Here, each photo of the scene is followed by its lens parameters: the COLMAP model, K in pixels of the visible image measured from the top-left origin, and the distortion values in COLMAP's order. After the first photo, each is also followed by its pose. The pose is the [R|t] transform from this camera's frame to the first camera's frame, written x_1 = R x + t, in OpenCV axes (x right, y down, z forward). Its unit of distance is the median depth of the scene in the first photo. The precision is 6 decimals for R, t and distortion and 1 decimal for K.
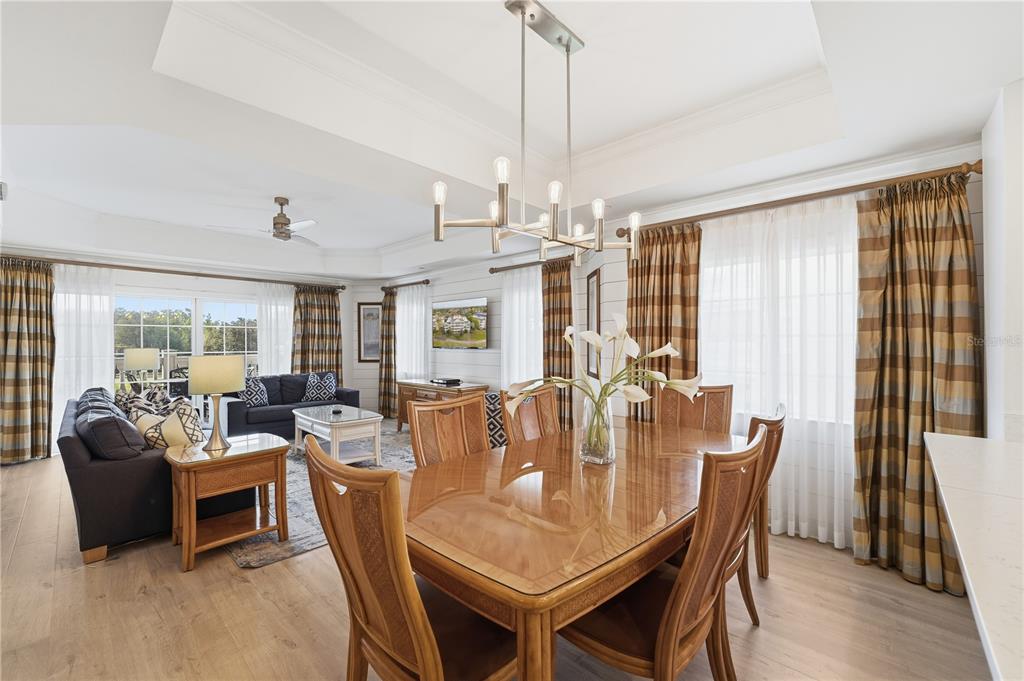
lens RADIAL K [[422.6, 0, 514.2], [0, 422.6, 341.4], [0, 0, 1]] dist [-0.007473, 0.000158]
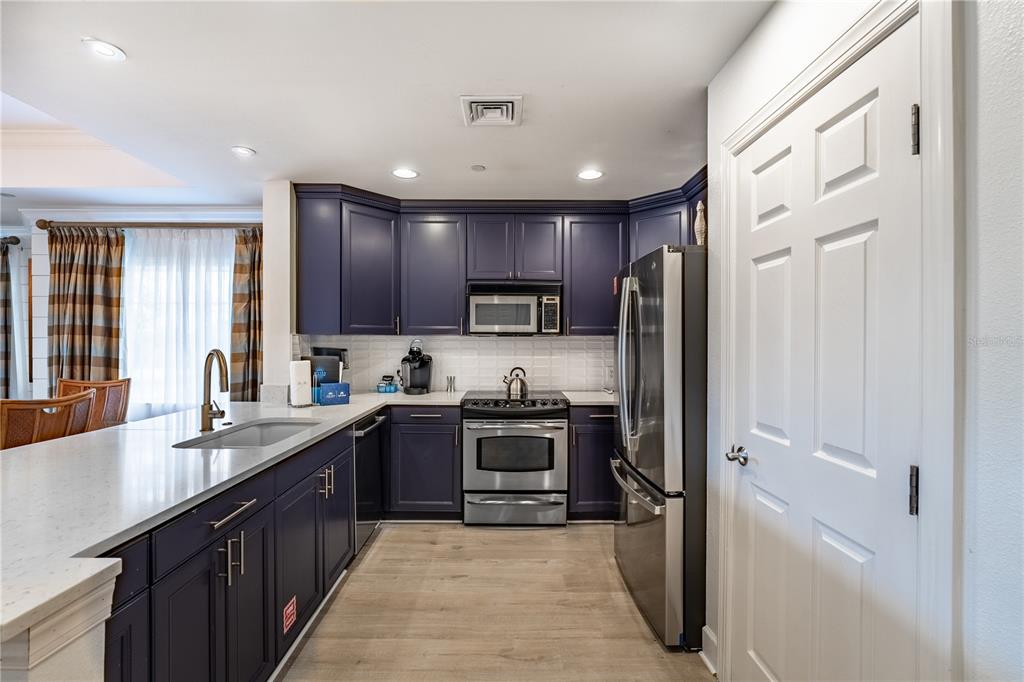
lens RADIAL K [[453.8, 0, 513.4], [0, 453.8, 342.3], [0, 0, 1]] dist [-0.008069, 0.000257]
pose [[0.724605, 0.000043, 0.689165, 0.256521], [-0.001901, 0.999996, 0.001936, 0.001320], [-0.689162, -0.002713, 0.724602, -0.359049]]
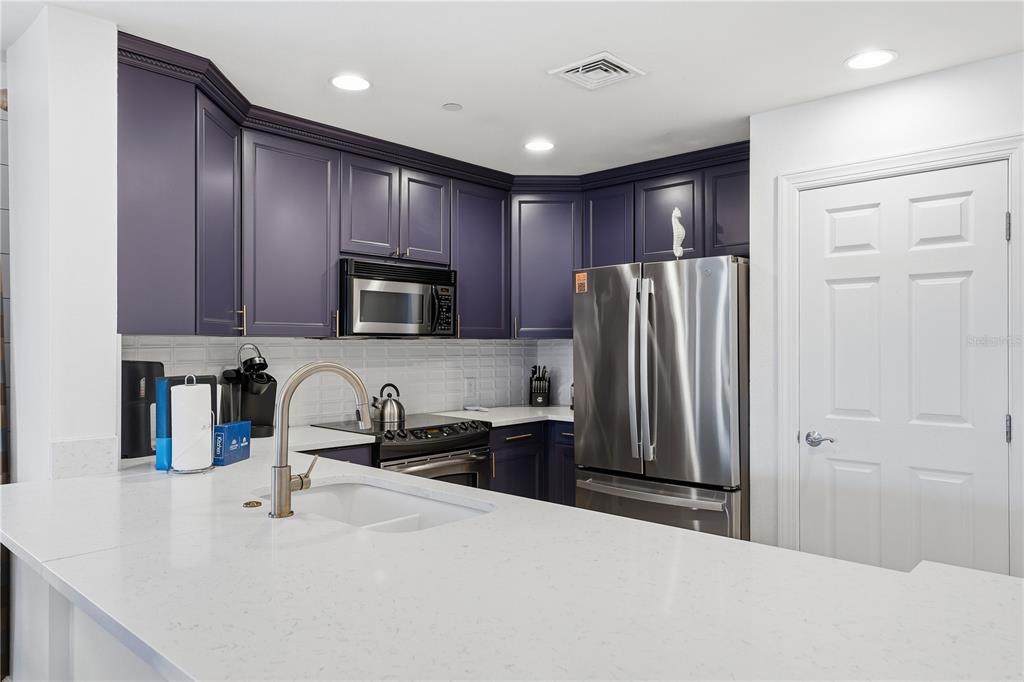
lens RADIAL K [[684.9, 0, 509.7], [0, 684.9, 340.9], [0, 0, 1]] dist [0.030376, 0.000896]
pose [[-0.003365, 0.006872, 0.999971, -0.031213], [0.002667, 0.999973, -0.006863, 0.000510], [-0.999991, 0.002644, -0.003383, 0.068912]]
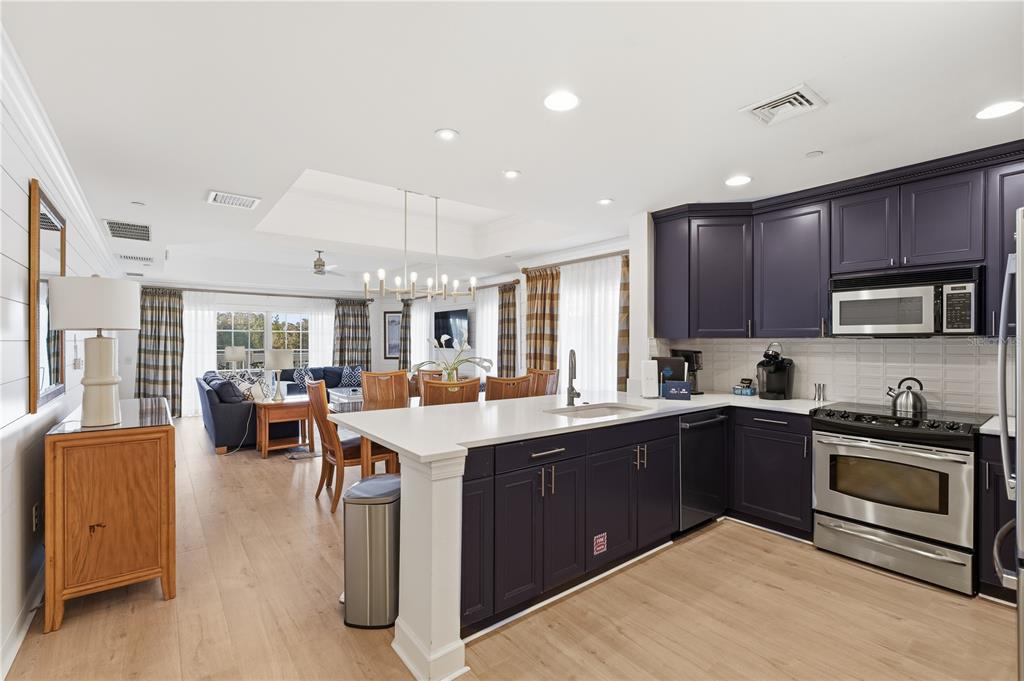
lens RADIAL K [[453.8, 0, 511.0], [0, 453.8, 342.8], [0, 0, 1]] dist [-0.008069, 0.000257]
pose [[0.988693, 0.002816, -0.149926, 0.358807], [-0.002900, 0.999996, -0.000342, 0.000332], [0.149925, 0.000772, 0.988697, -0.487176]]
